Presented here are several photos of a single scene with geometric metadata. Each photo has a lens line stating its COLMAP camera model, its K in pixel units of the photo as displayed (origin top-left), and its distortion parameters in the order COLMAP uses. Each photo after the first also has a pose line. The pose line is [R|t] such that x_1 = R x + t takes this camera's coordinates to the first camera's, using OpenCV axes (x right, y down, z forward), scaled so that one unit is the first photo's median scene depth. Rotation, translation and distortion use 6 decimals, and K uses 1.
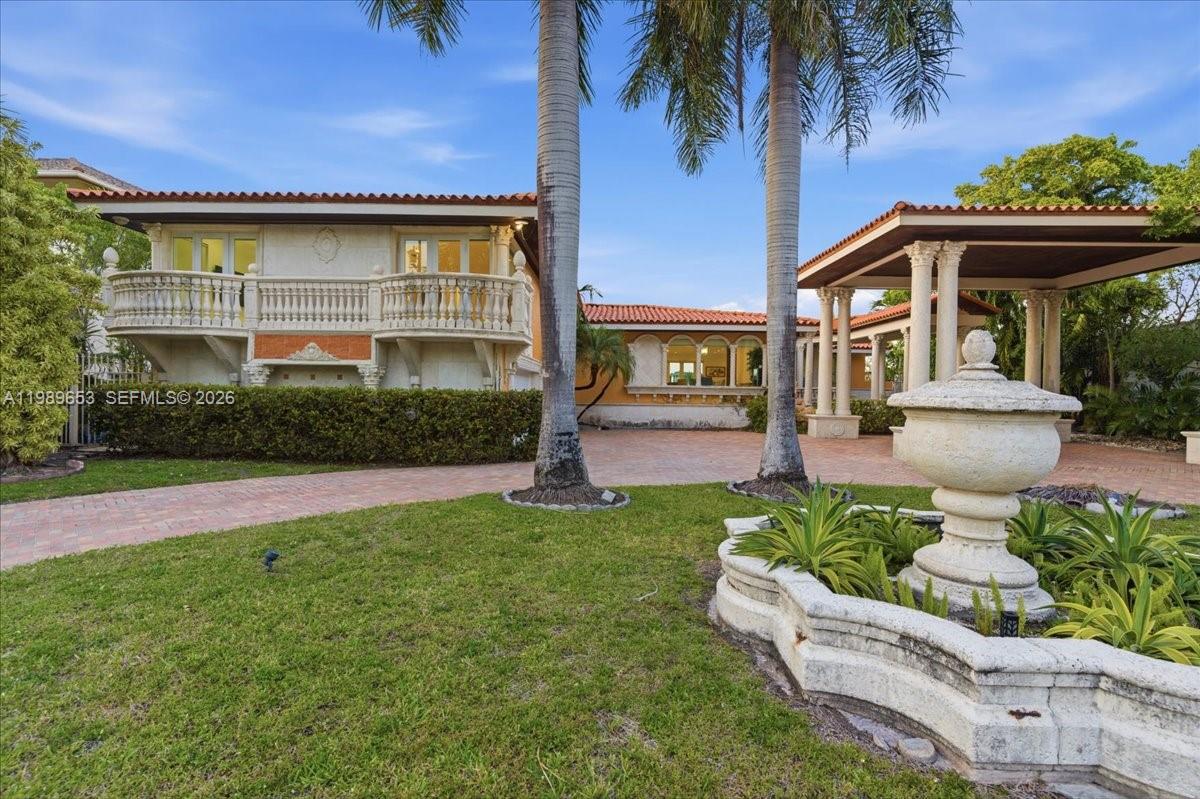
lens RADIAL K [[567.6, 0, 600.0], [0, 567.6, 399.5], [0, 0, 1]] dist [0.002676, -0.000899]
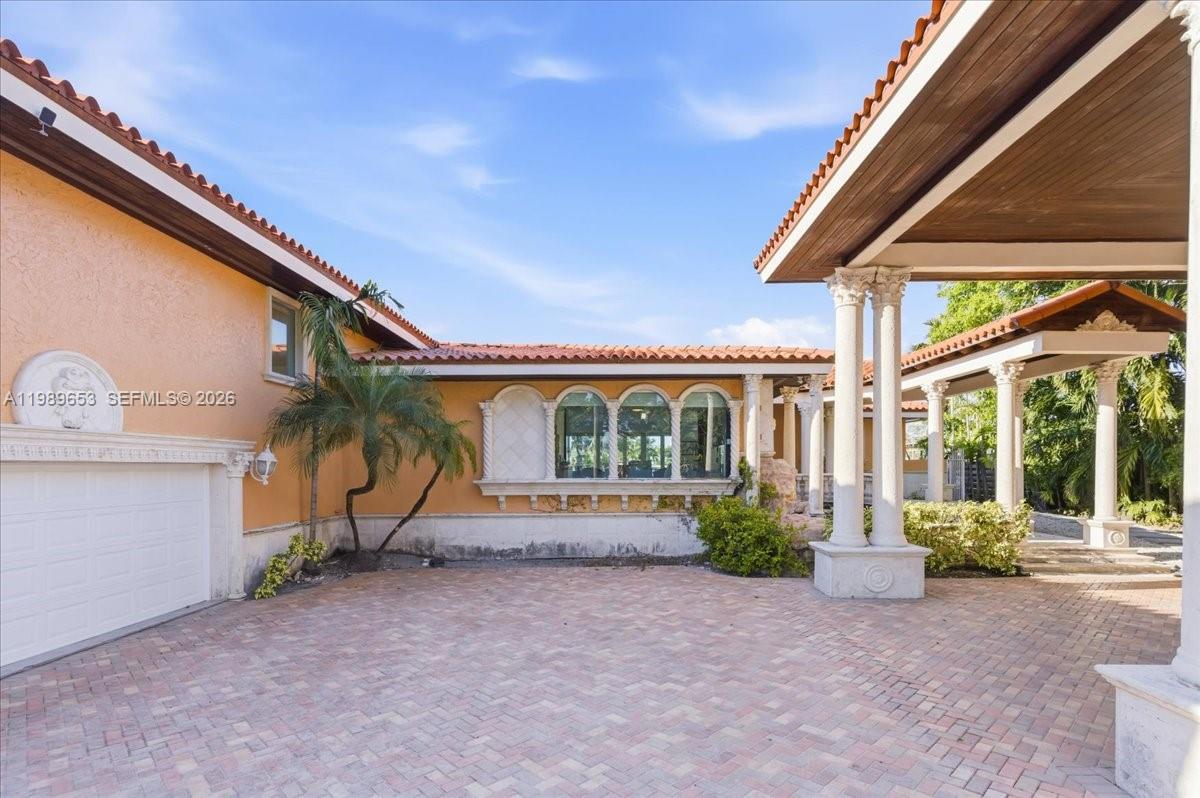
lens RADIAL K [[608.6, 0, 611.0], [0, 608.6, 464.4], [0, 0, 1]] dist [0.033384, -0.000125]
pose [[0.999848, -0.015915, 0.007185, 0.307046], [0.016052, 0.999681, -0.019484, -0.048981], [-0.006872, 0.019596, 0.999784, 0.772007]]
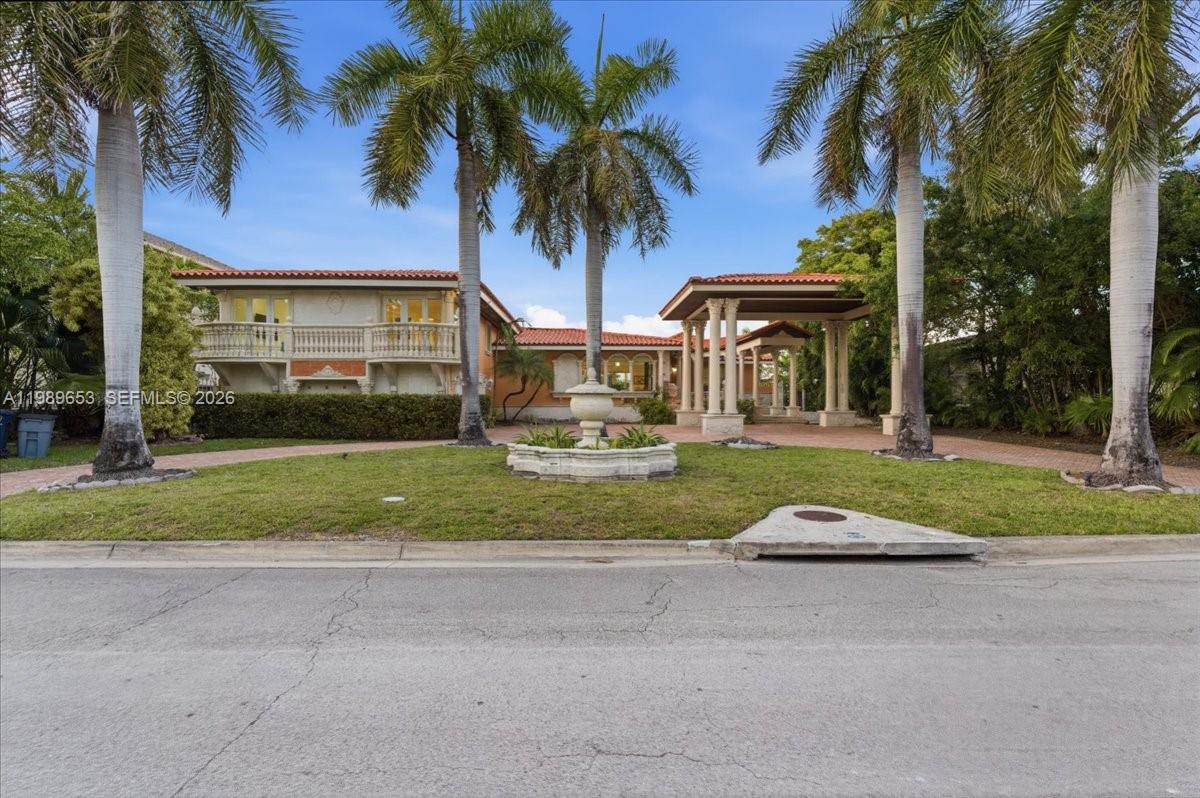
lens RADIAL K [[567.6, 0, 600.0], [0, 567.6, 399.0], [0, 0, 1]] dist [0.002676, -0.000899]
pose [[0.998730, -0.013707, 0.048482, 0.174244], [0.014517, 0.999760, -0.016389, 0.029947], [-0.048245, 0.017072, 0.998690, -0.618518]]
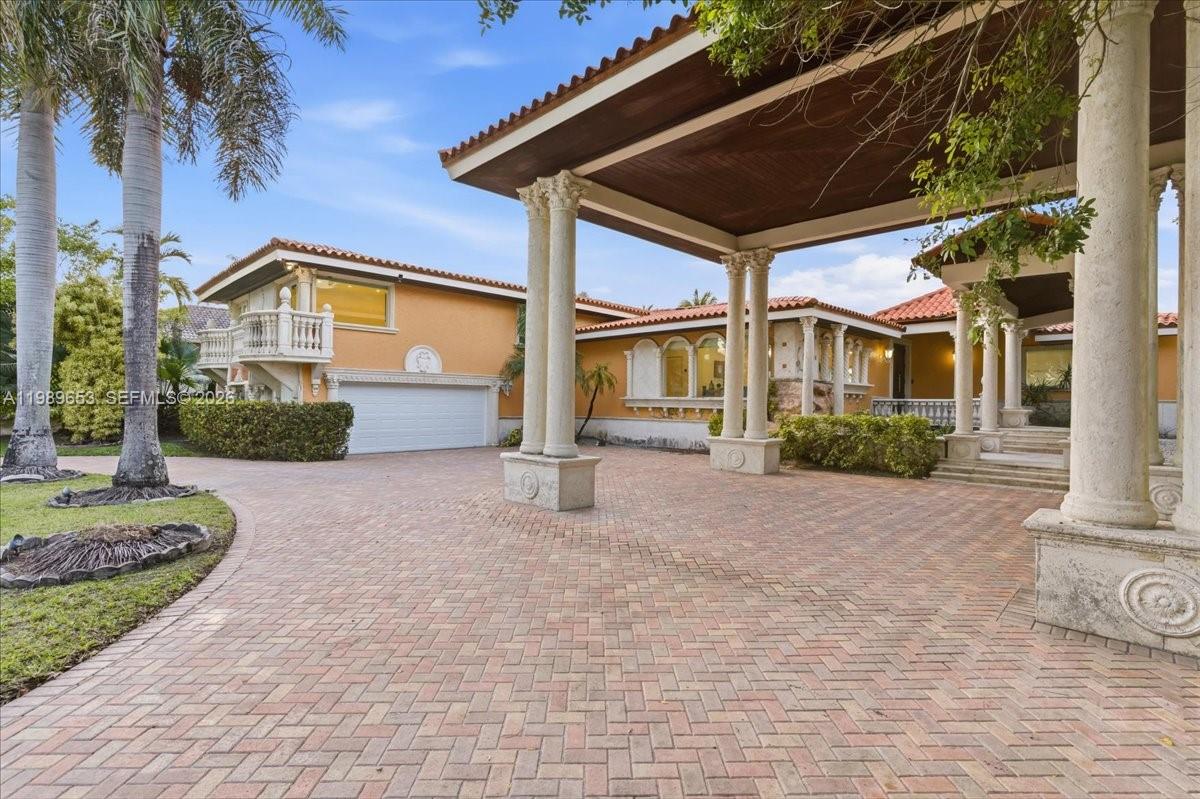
lens RADIAL K [[567.6, 0, 600.0], [0, 567.6, 399.5], [0, 0, 1]] dist [0.002676, -0.000899]
pose [[0.718965, -0.005064, -0.695028, 1.183155], [-0.011612, 0.999746, -0.019297, -0.006929], [0.694949, 0.021945, 0.718724, 0.599199]]
